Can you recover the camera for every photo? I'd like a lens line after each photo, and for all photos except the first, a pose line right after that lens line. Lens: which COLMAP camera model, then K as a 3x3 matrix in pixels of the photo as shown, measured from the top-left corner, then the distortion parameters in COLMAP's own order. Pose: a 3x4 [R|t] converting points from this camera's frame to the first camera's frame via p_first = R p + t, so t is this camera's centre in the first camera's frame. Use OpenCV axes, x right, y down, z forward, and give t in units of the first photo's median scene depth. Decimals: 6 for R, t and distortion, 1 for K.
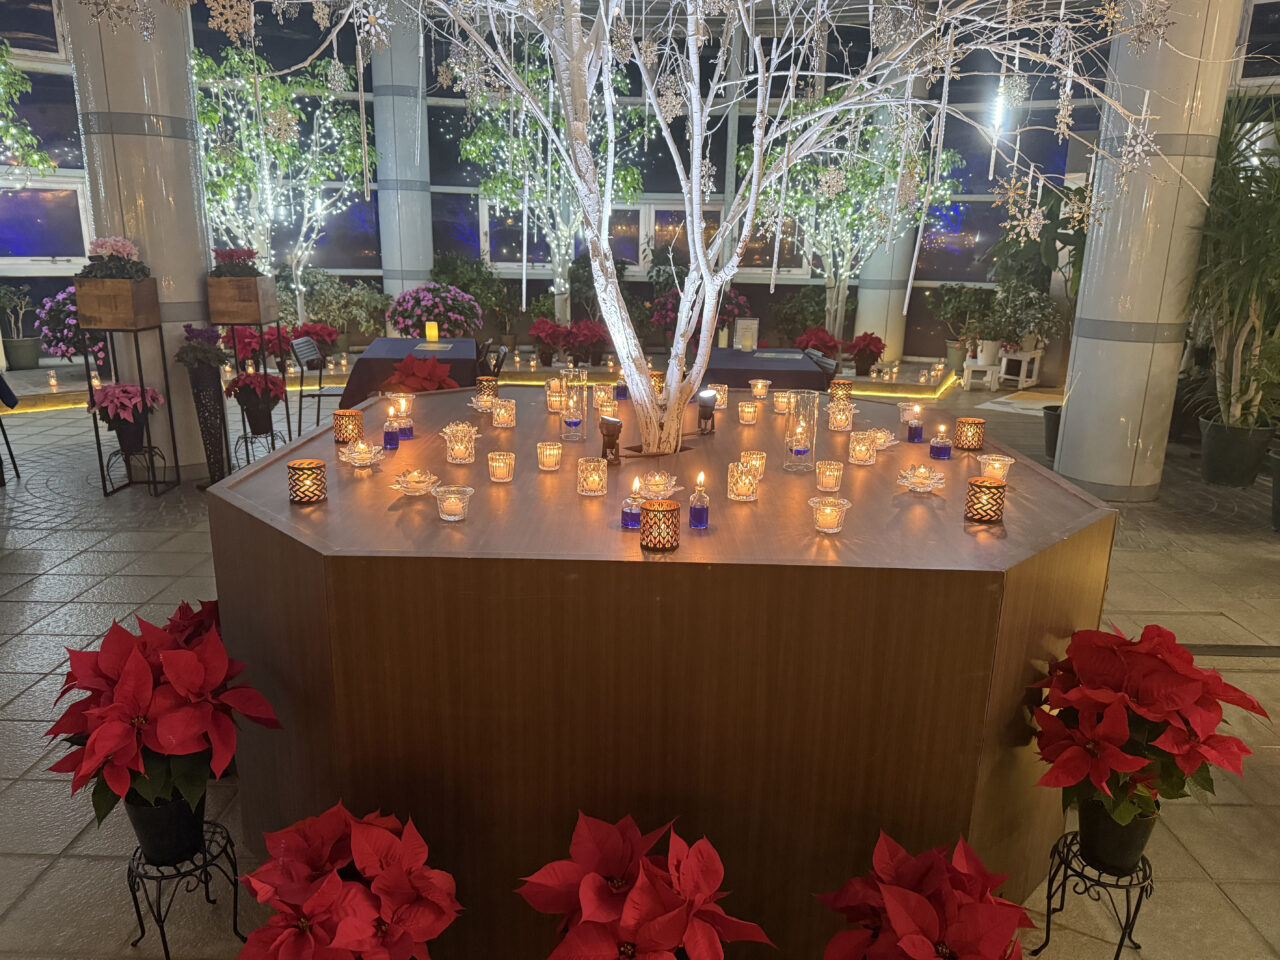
lens RADIAL K [[909.9, 0, 641.8], [0, 909.9, 485.2], [0, 0, 1]] dist [0.023954, -0.025104]
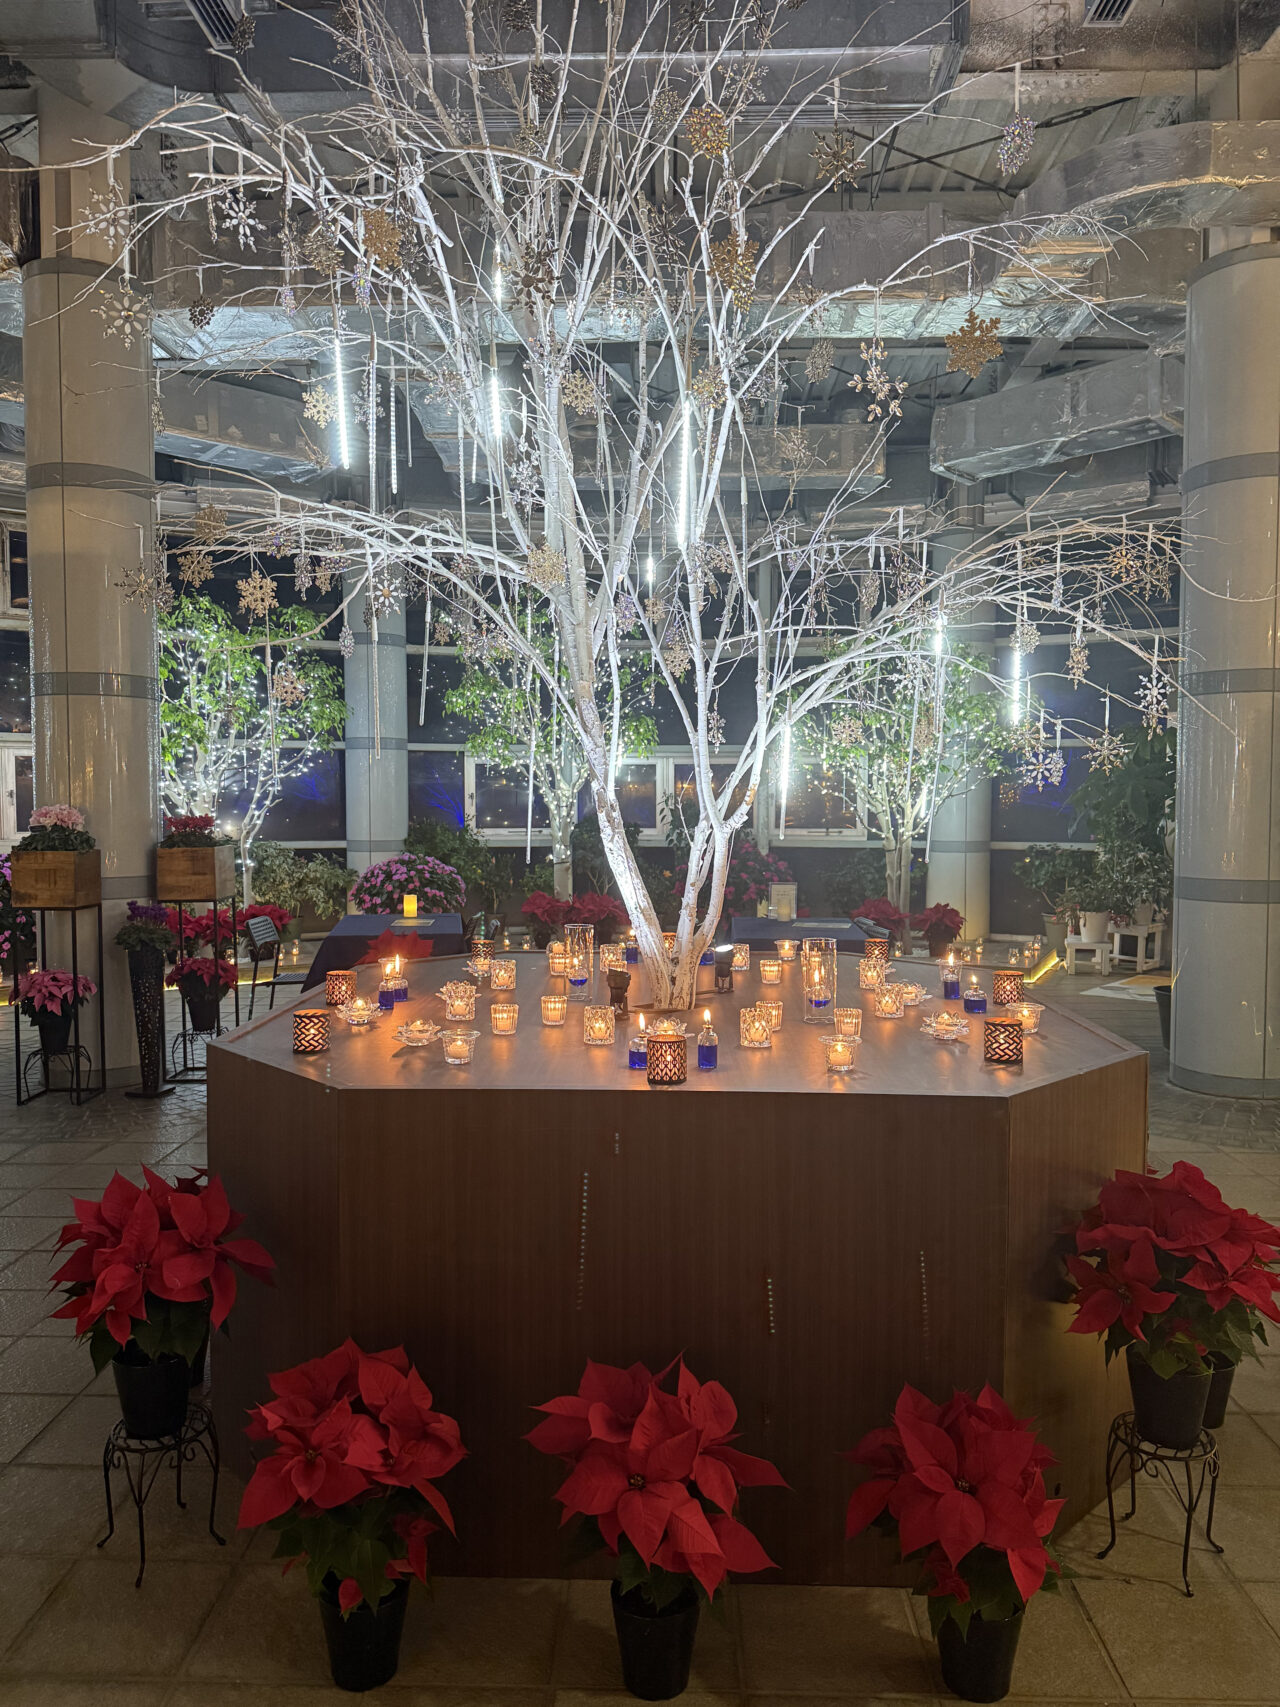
lens RADIAL K [[1213.4, 0, 637.3], [0, 1213.4, 852.7], [0, 0, 1]] dist [0.023954, -0.025104]
pose [[0.999586, -0.018327, -0.022184, 0.015135], [0.012993, 0.975340, -0.220327, 0.081026], [0.025675, 0.219947, 0.975174, -0.251472]]
